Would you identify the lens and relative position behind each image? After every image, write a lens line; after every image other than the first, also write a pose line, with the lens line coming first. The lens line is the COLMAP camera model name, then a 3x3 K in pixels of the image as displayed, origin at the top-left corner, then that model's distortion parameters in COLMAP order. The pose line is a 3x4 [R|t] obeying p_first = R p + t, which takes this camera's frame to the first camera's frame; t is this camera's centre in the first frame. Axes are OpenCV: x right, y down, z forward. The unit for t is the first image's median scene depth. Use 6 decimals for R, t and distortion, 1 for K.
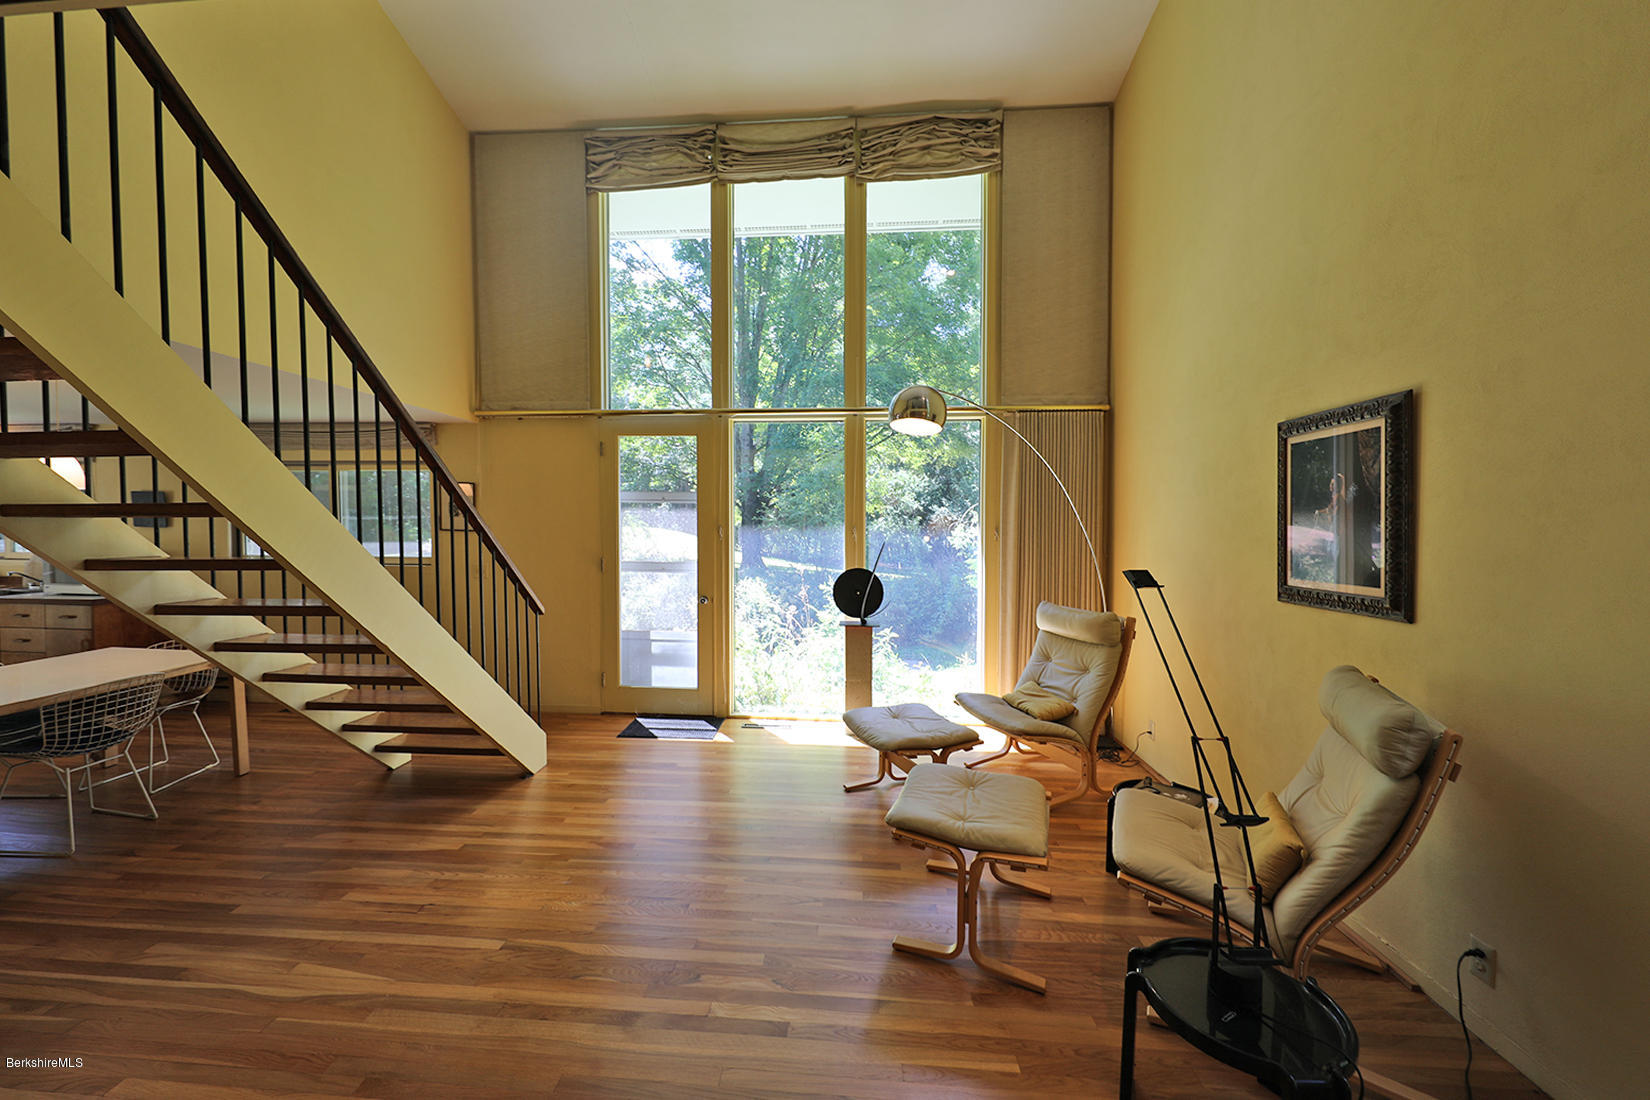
lens RADIAL K [[618.4, 0, 790.5], [0, 618.4, 554.0], [0, 0, 1]] dist [0.000213, -0.001116]
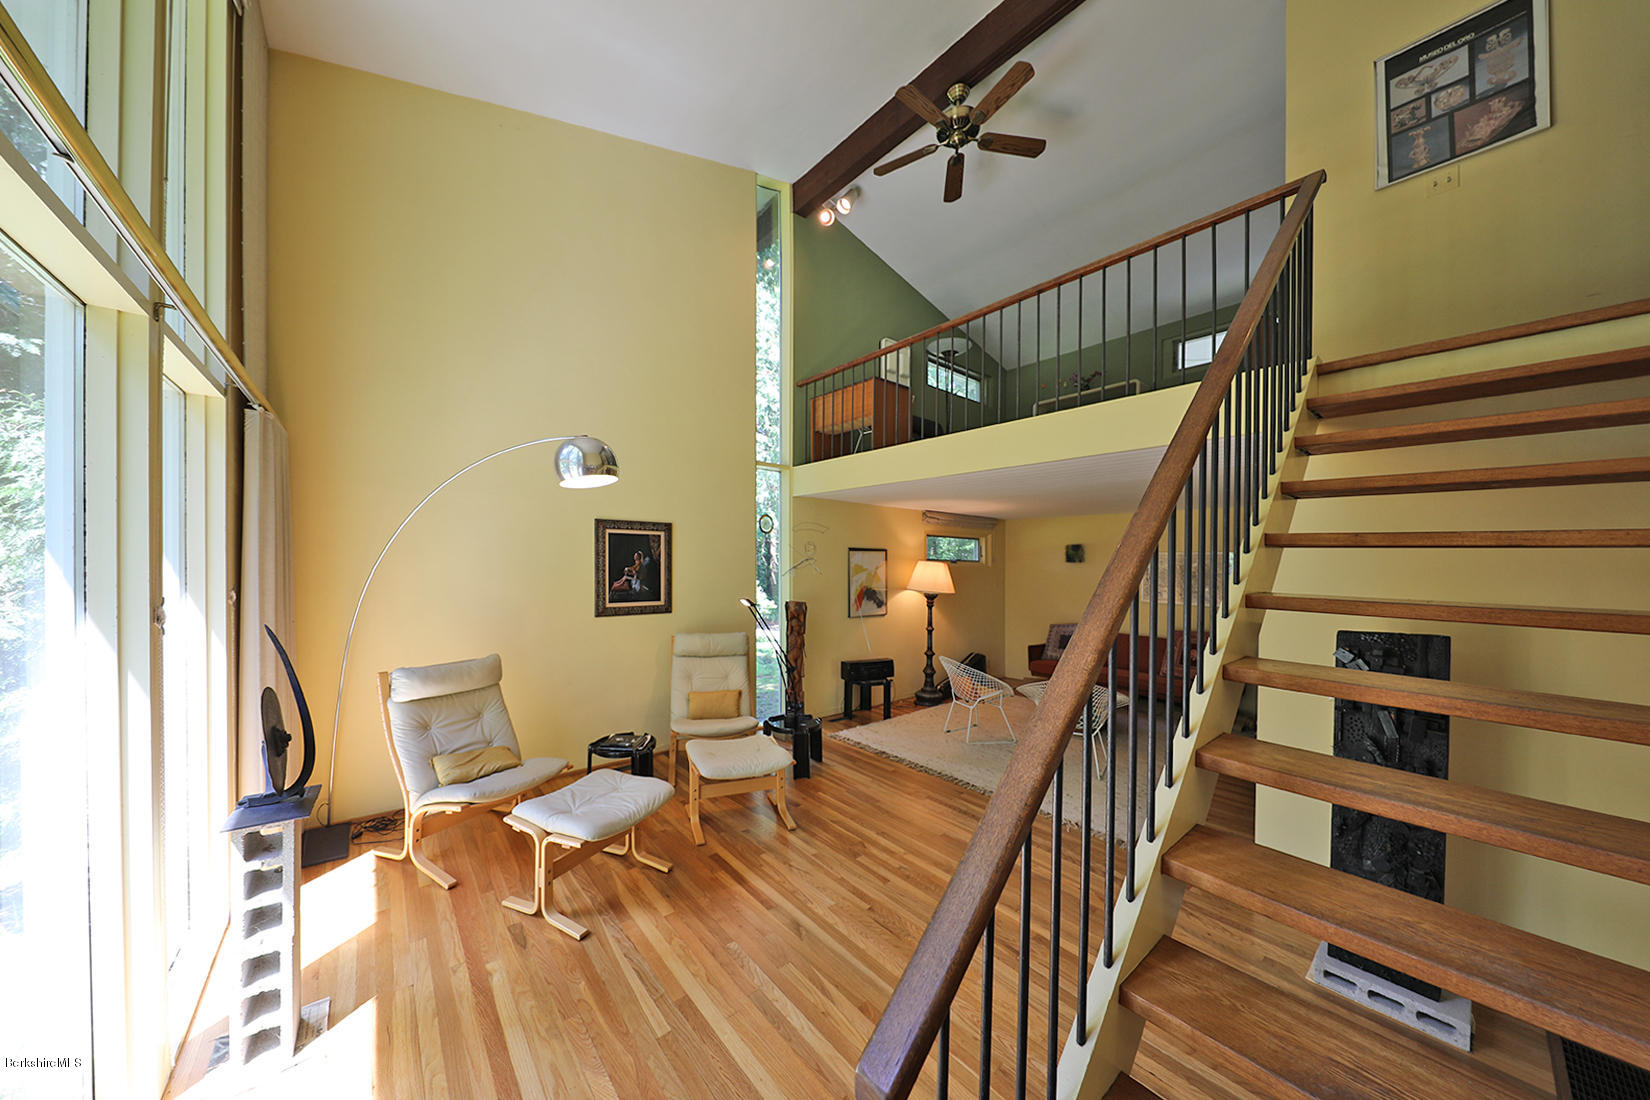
lens RADIAL K [[531.4, 0, 795.7], [0, 531.4, 557.1], [0, 0, 1]] dist [-0.001226, -0.001333]
pose [[-0.690822, -0.002417, 0.723021, -0.436652], [0.016561, 0.999679, 0.019165, -0.070510], [-0.722836, 0.025214, -0.690560, 0.966856]]
